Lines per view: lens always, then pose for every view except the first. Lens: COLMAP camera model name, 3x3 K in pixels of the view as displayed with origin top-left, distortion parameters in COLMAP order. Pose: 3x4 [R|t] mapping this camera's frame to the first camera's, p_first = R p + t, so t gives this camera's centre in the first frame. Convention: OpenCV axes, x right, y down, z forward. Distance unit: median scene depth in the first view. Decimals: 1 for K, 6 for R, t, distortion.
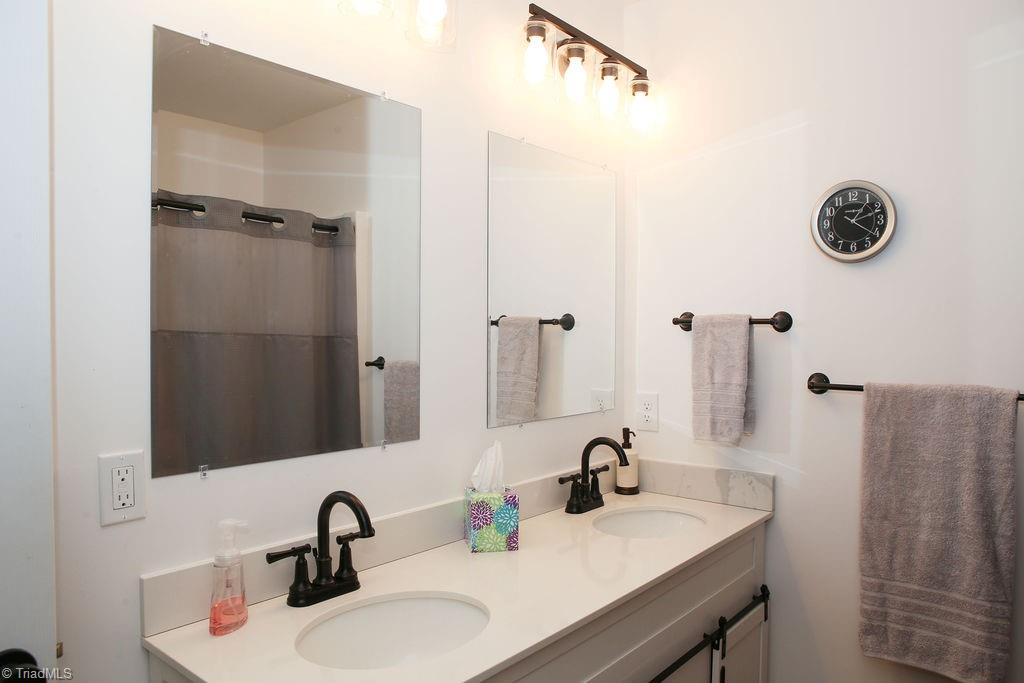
lens RADIAL K [[707.5, 0, 509.3], [0, 707.5, 335.6], [0, 0, 1]] dist [-0.101458, 0.078281]
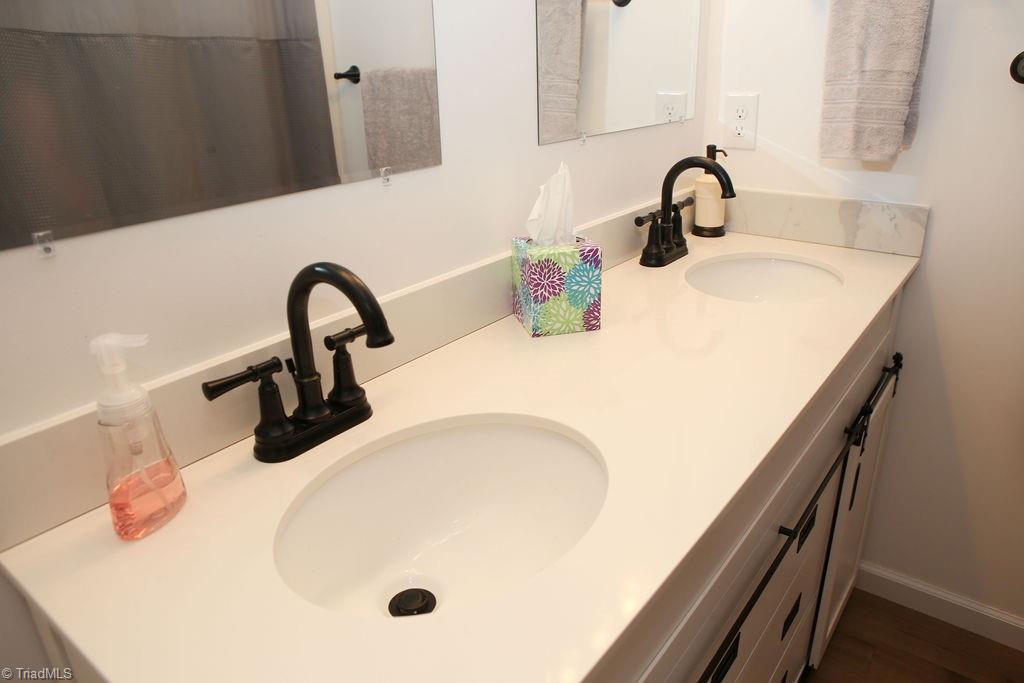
lens RADIAL K [[707.5, 0, 509.5], [0, 707.5, 344.8], [0, 0, 1]] dist [-0.101458, 0.078281]
pose [[0.998791, -0.042971, 0.023891, -0.074603], [0.031015, 0.927710, 0.372010, 0.056232], [-0.038149, -0.370819, 0.927921, 0.312542]]
